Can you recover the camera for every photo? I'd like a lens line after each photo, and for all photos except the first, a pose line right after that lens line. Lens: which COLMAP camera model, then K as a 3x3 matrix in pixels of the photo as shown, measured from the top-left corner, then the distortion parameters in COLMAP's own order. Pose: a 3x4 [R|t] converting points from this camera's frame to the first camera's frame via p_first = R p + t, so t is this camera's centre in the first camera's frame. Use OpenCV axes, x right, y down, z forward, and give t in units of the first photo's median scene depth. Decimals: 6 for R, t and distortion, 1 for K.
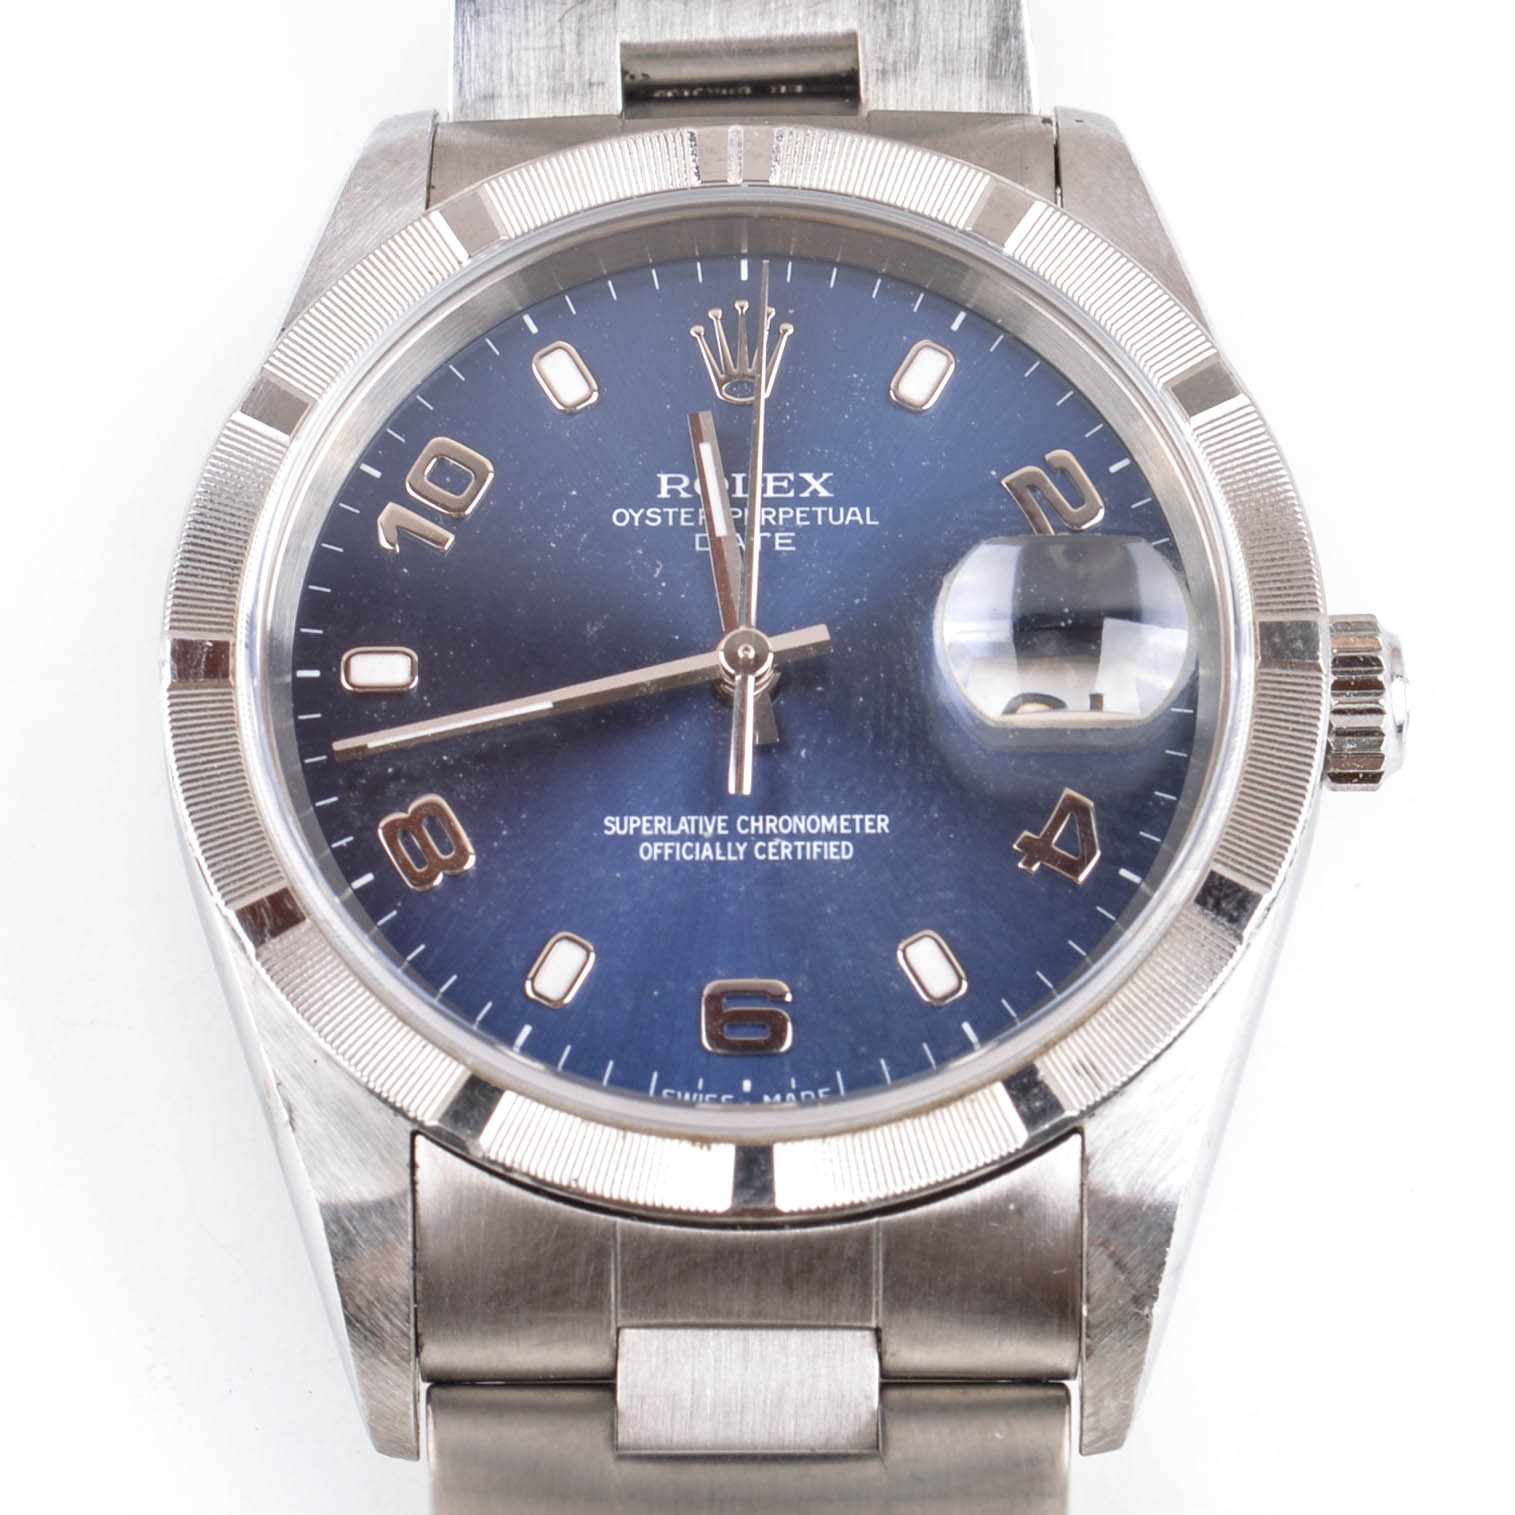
lens RADIAL K [[6349.9, 0, 742.8], [0, 6349.9, 755.4], [0, 0, 1]] dist [0.100328, 0.000000]
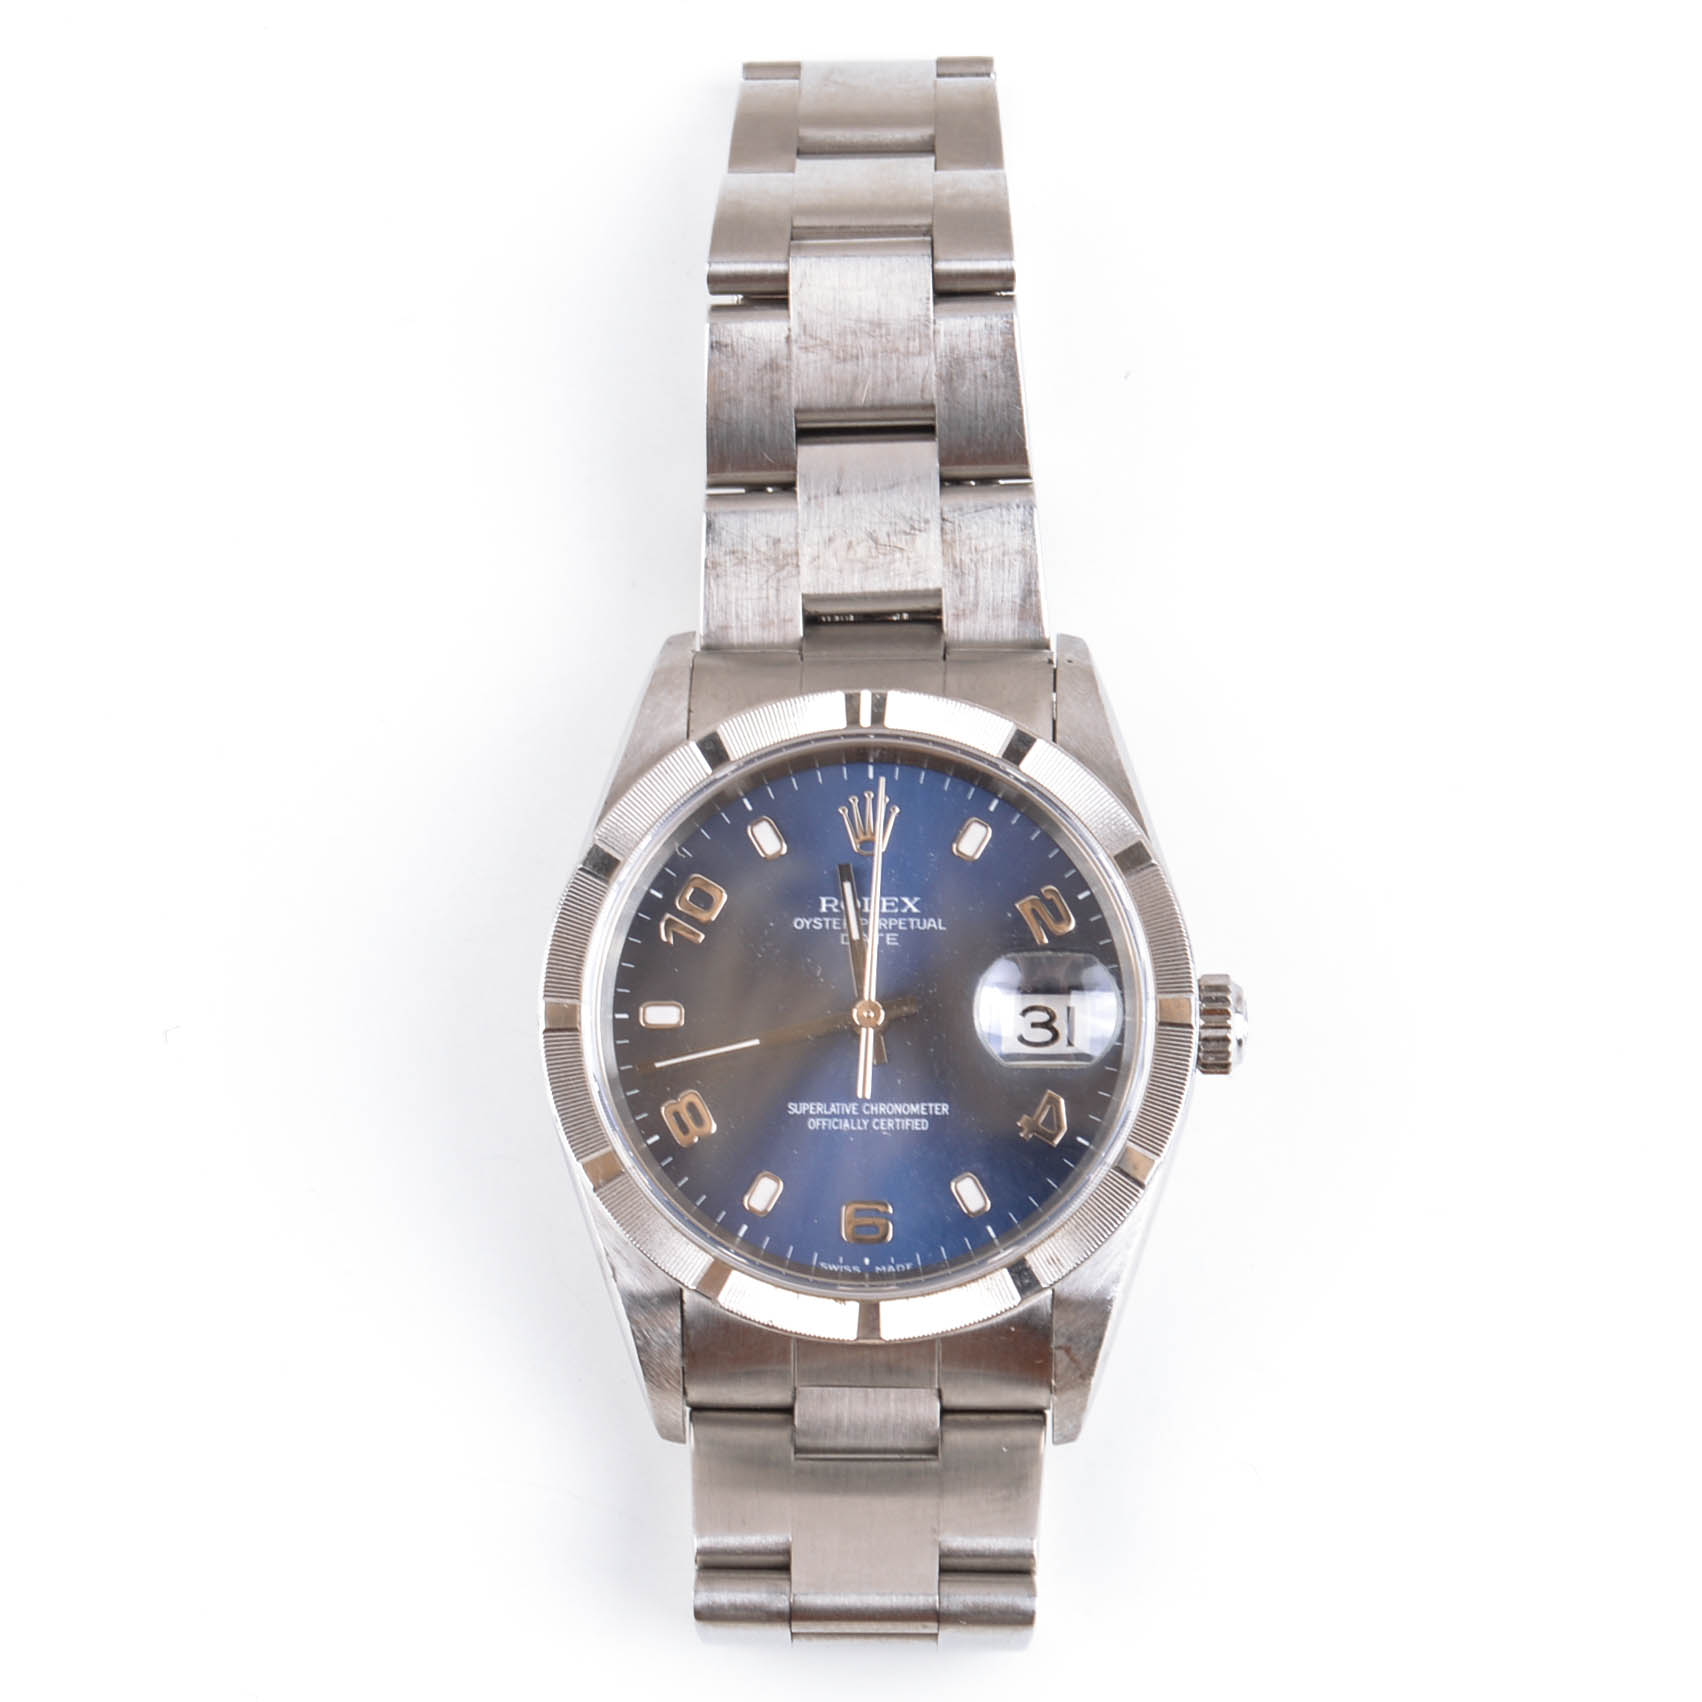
lens RADIAL K [[7133.7, 0, 859.3], [0, 7133.7, 852.8], [0, 0, 1]] dist [0.100328, 0.000000]
pose [[0.999731, 0.009581, -0.021127, 0.039505], [-0.004405, 0.972557, 0.232623, -0.522239], [0.022776, -0.232467, 0.972338, -0.924591]]
